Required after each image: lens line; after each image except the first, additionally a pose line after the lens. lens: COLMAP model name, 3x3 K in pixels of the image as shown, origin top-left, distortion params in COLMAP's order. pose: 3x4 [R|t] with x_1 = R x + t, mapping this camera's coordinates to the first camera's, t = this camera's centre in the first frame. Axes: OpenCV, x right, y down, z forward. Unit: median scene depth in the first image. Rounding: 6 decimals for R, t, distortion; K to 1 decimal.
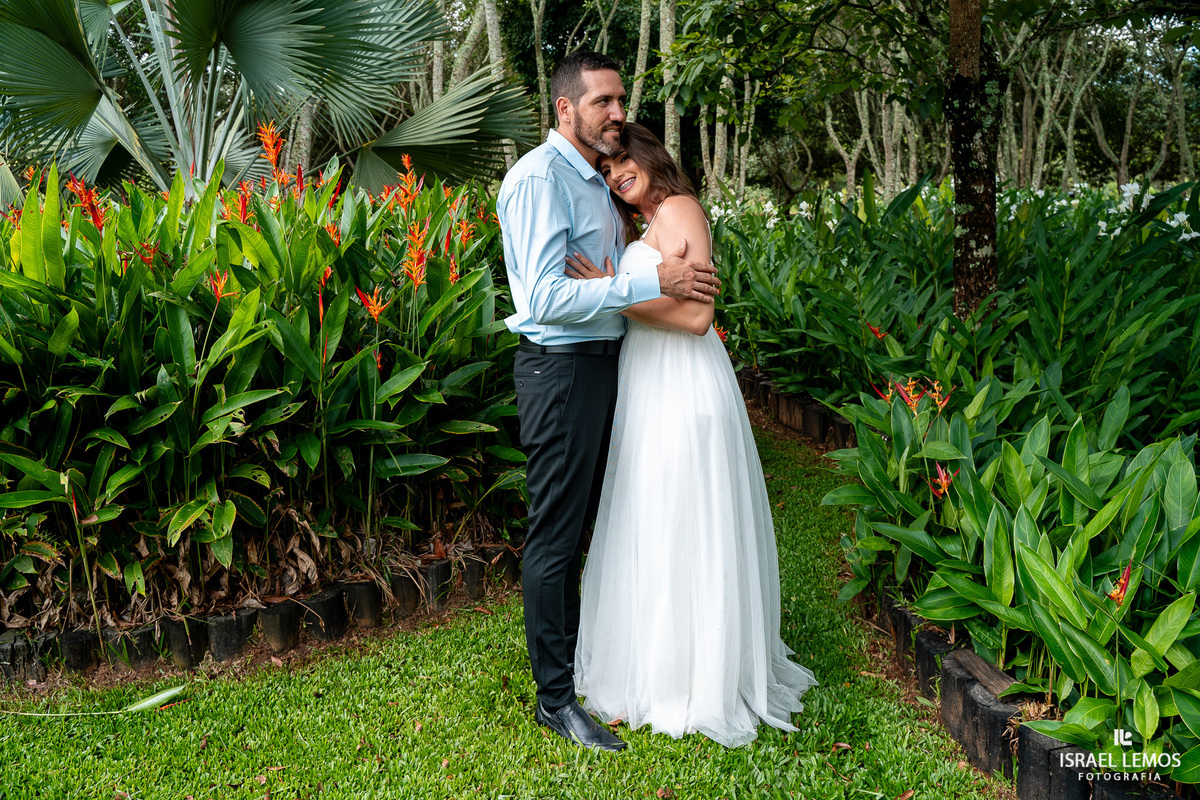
lens RADIAL K [[973.7, 0, 600.0], [0, 973.7, 400.0], [0, 0, 1]] dist [-0.111199, 0.100776]
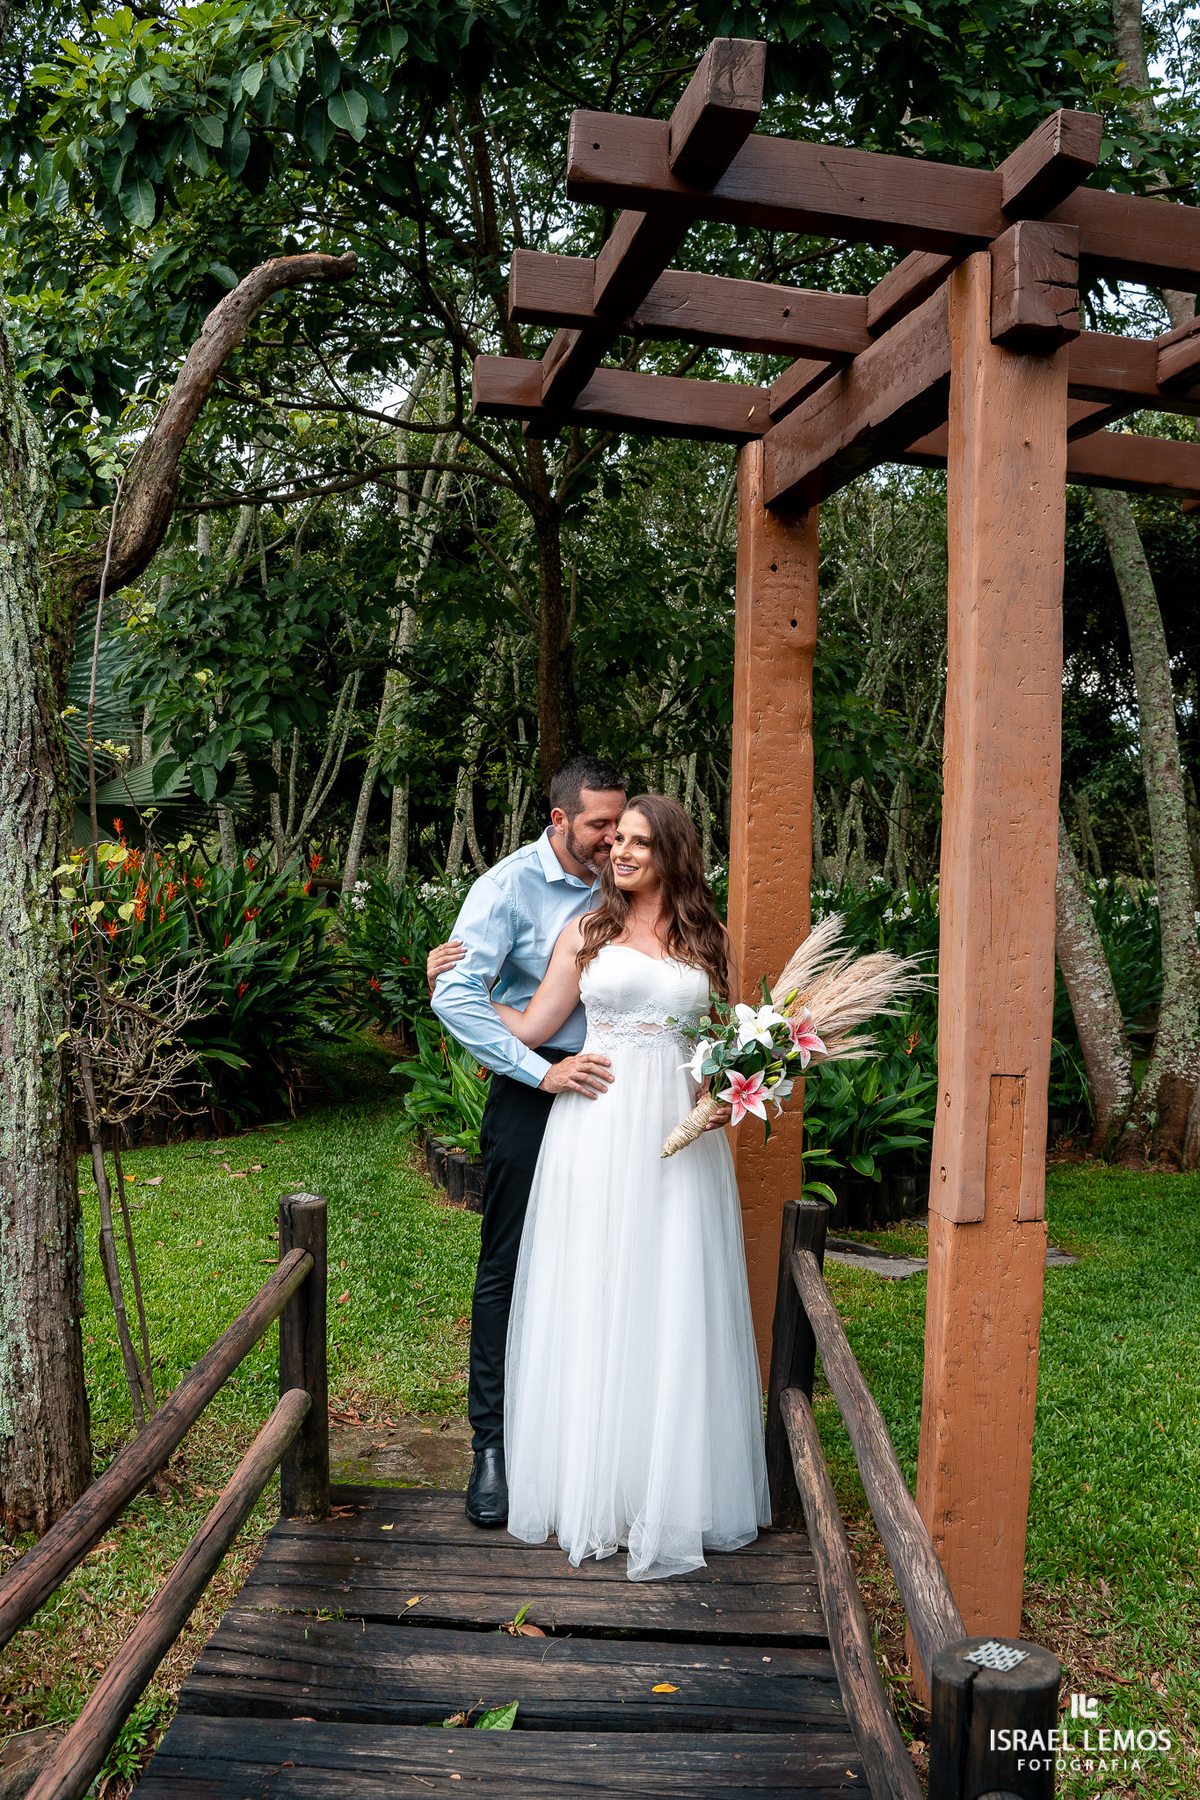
lens RADIAL K [[1459.5, 0, 592.6], [0, 1459.5, 950.7], [0, 0, 1]] dist [-0.110725, 0.104339]
pose [[0.986665, 0.054864, 0.153237, 0.125729], [-0.031182, 0.987754, -0.152874, 0.185372], [-0.159748, 0.146057, 0.976293, -0.970322]]
